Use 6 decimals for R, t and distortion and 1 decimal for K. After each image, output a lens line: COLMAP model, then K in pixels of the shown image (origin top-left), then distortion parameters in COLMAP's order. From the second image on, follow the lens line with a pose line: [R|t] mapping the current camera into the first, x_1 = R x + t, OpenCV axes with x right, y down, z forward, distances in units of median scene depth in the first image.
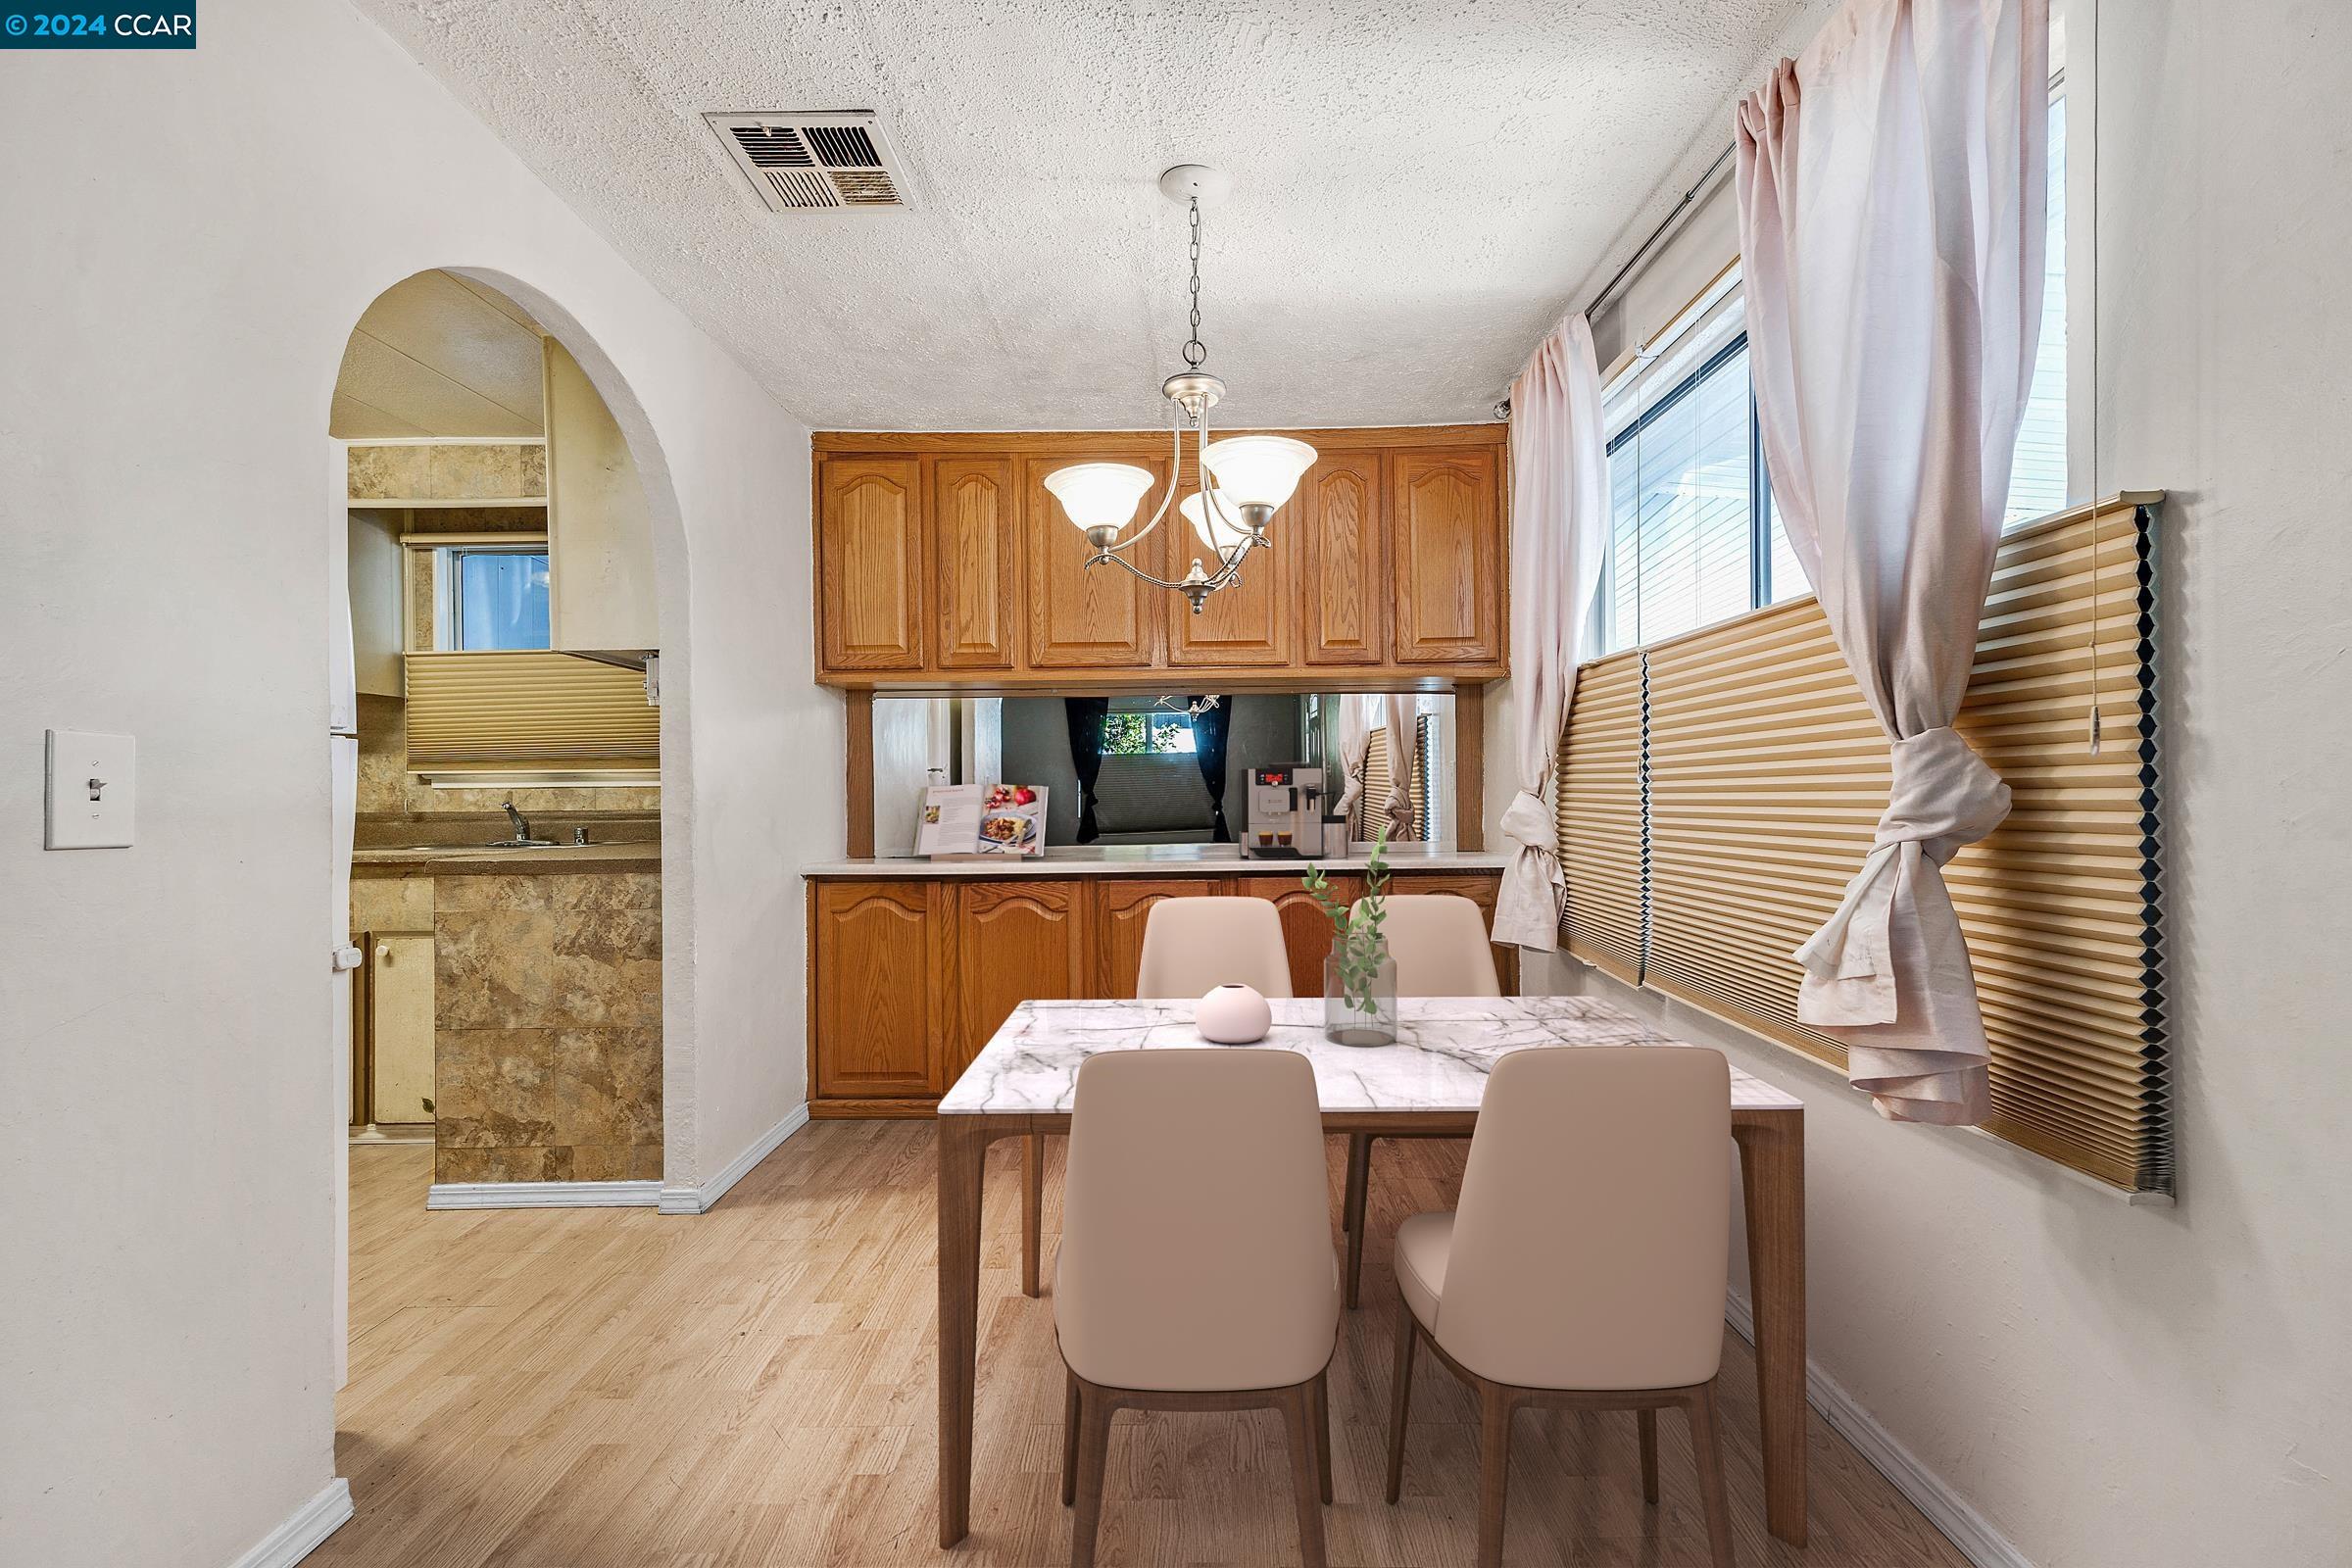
lens RADIAL K [[955.0, 0, 1179.9], [0, 955.0, 787.8], [0, 0, 1]] dist [-0.000515, 0.000135]
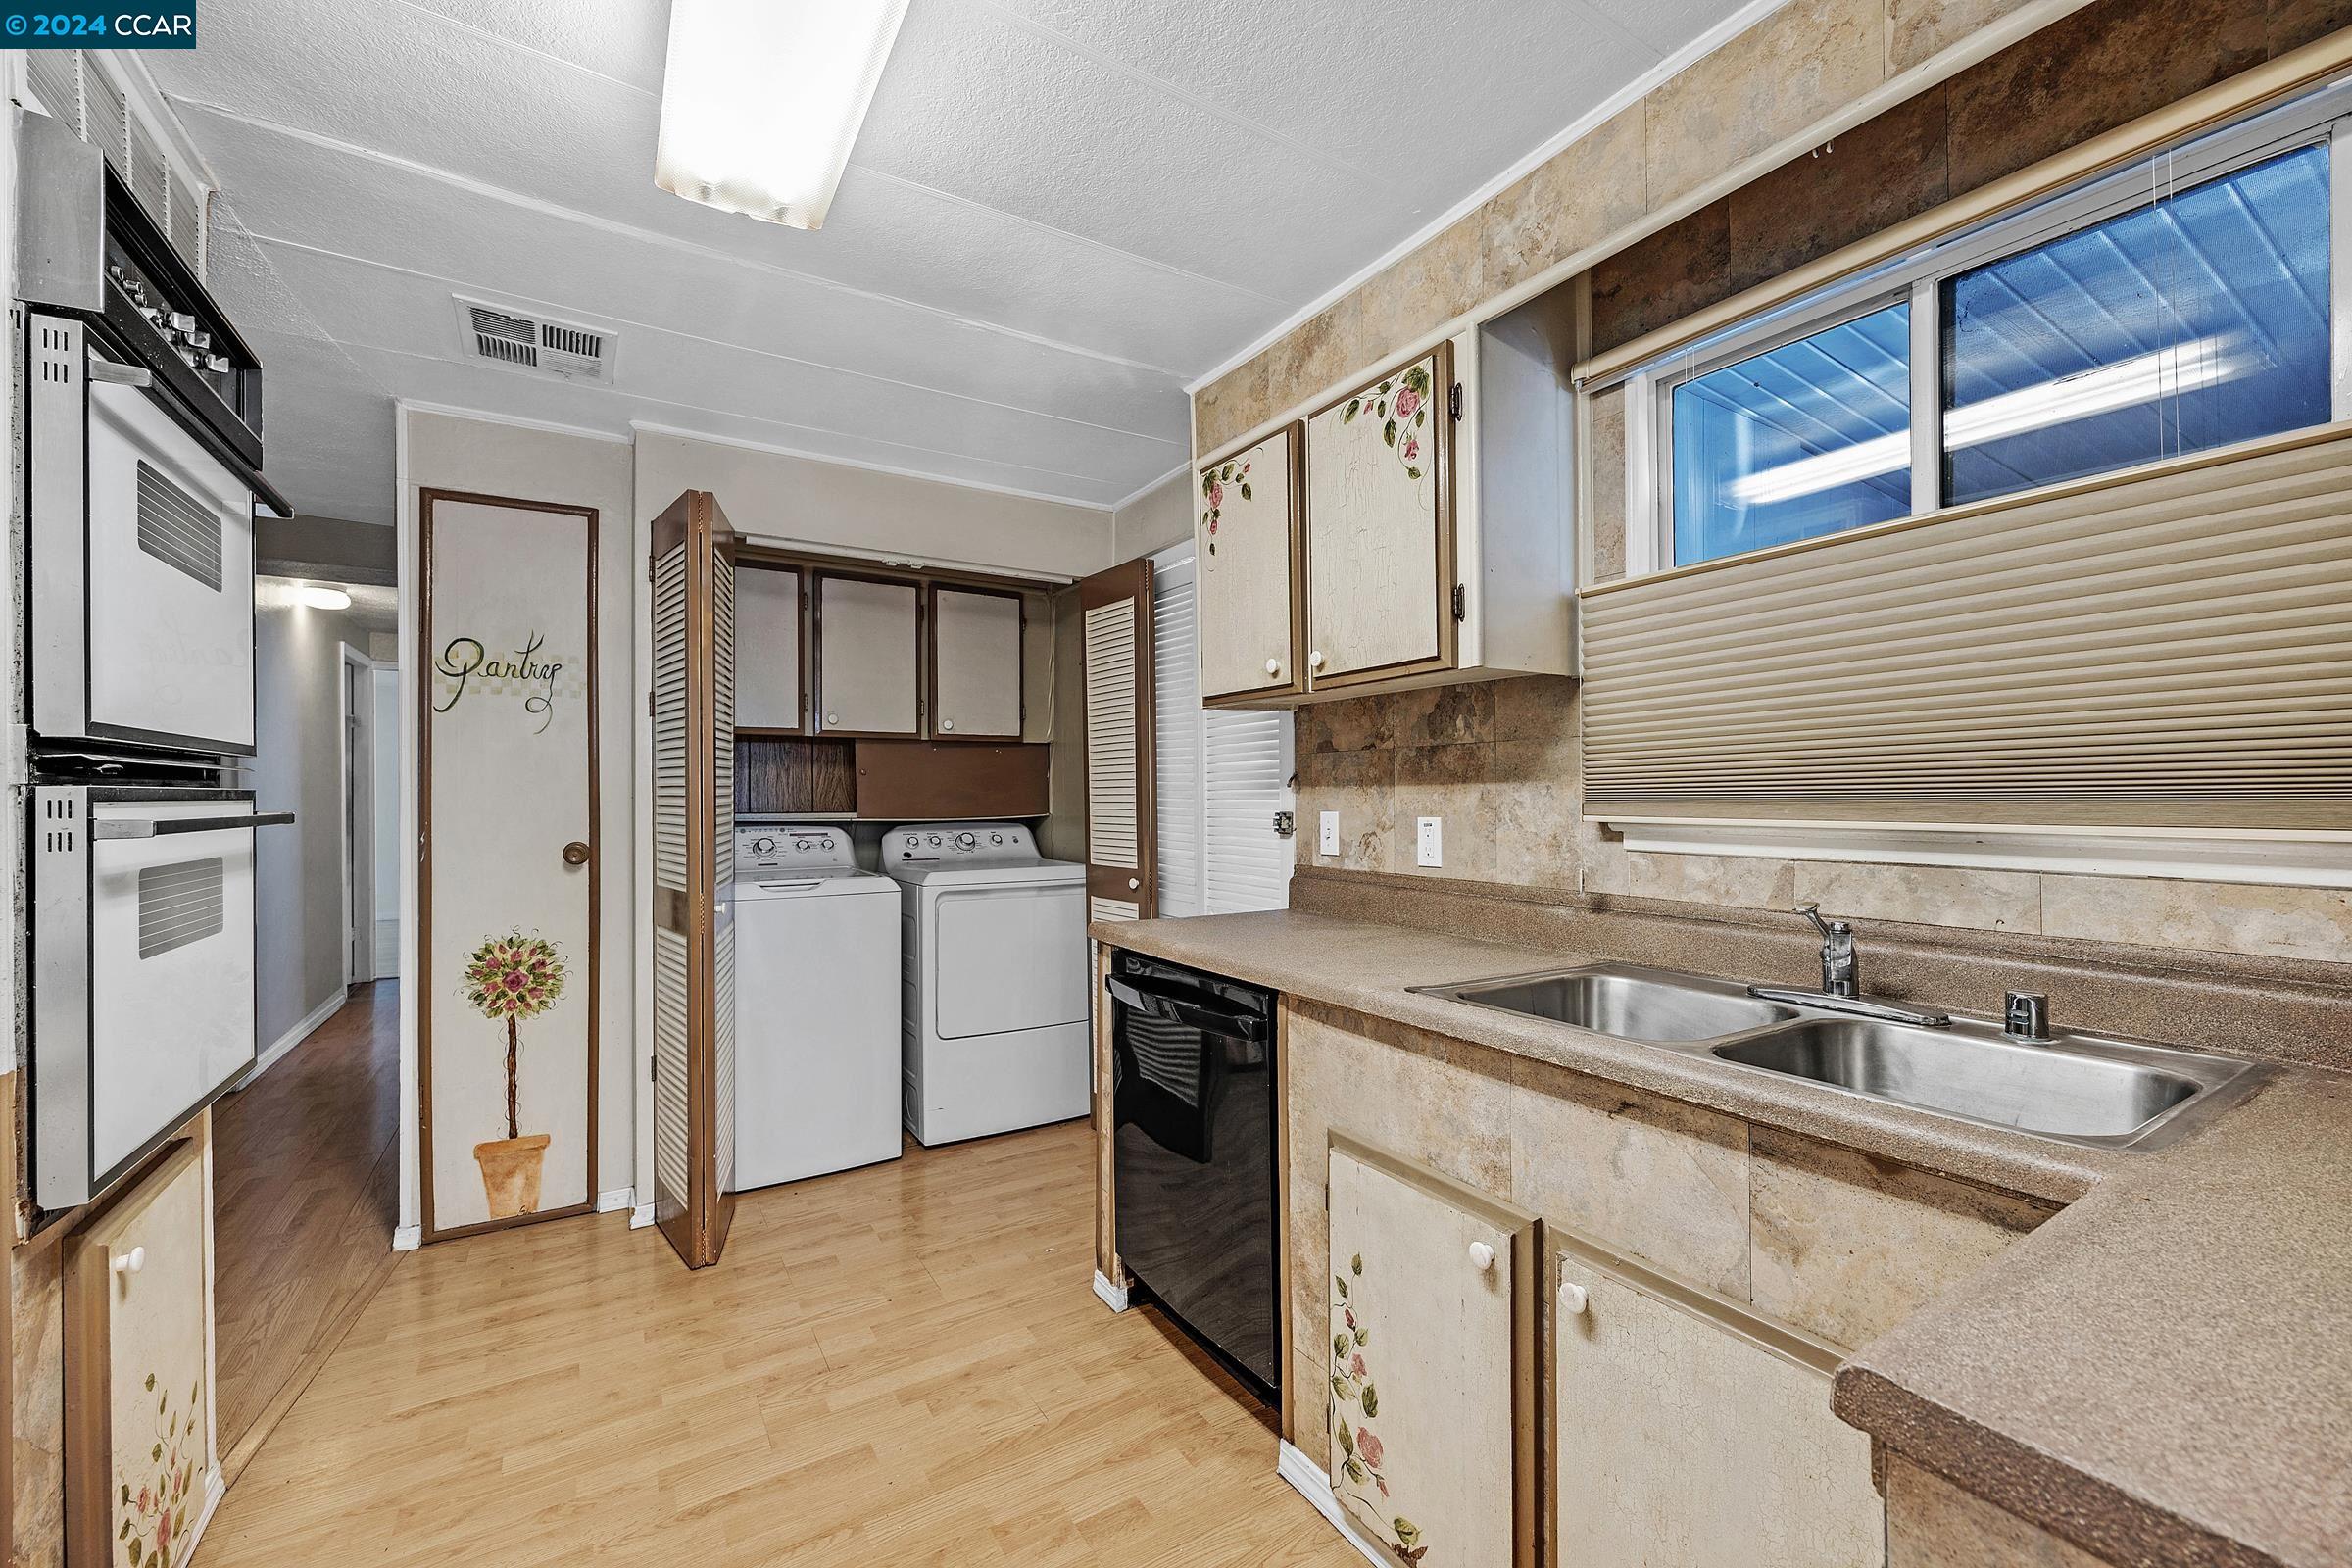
lens RADIAL K [[955.0, 0, 1187.2], [0, 955.0, 791.2], [0, 0, 1]] dist [-0.000515, 0.000135]
pose [[0.533496, 0.002736, -0.845798, -0.478560], [-0.001127, 0.999996, 0.002524, -0.031466], [0.845802, -0.000393, 0.533497, 0.533091]]
